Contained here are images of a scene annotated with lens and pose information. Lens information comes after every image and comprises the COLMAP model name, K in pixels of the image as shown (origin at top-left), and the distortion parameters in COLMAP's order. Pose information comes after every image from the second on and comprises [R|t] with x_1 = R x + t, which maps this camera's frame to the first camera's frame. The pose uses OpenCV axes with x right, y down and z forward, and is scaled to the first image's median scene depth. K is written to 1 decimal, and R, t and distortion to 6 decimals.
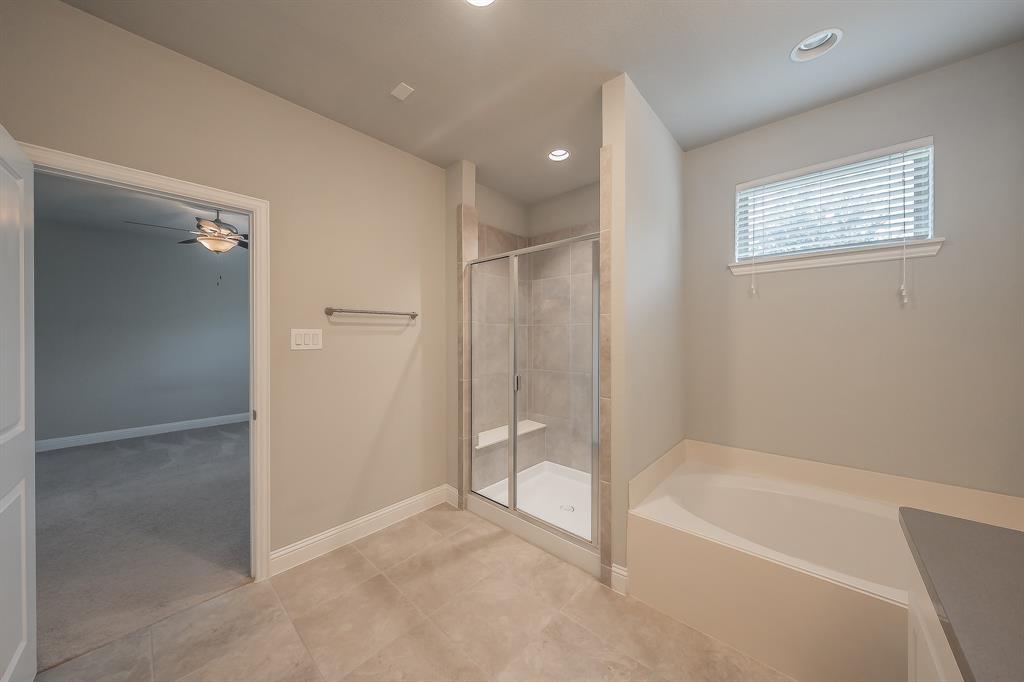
lens RADIAL K [[344.7, 0, 512.0], [0, 344.7, 341.0], [0, 0, 1]] dist [-0.000669, -0.000069]
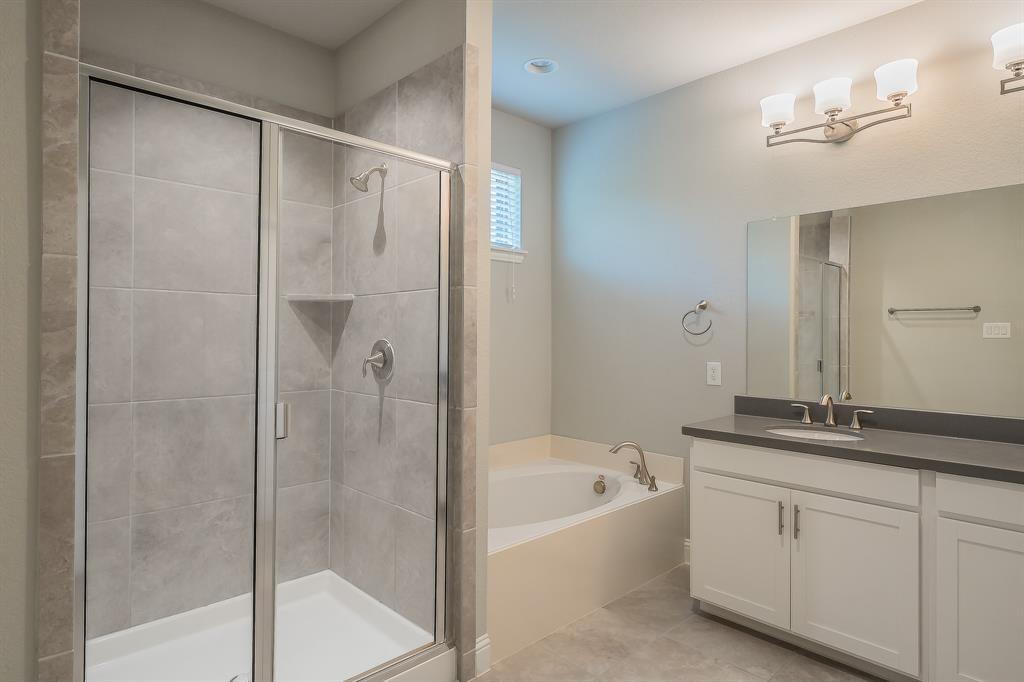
lens RADIAL K [[577.5, 0, 512.4], [0, 577.5, 337.2], [0, 0, 1]] dist [0.001888, -0.000066]
pose [[0.075376, -0.003292, 0.997150, -0.889036], [0.007428, 0.999969, 0.002740, 0.020386], [-0.997127, 0.007200, 0.075398, 0.835546]]
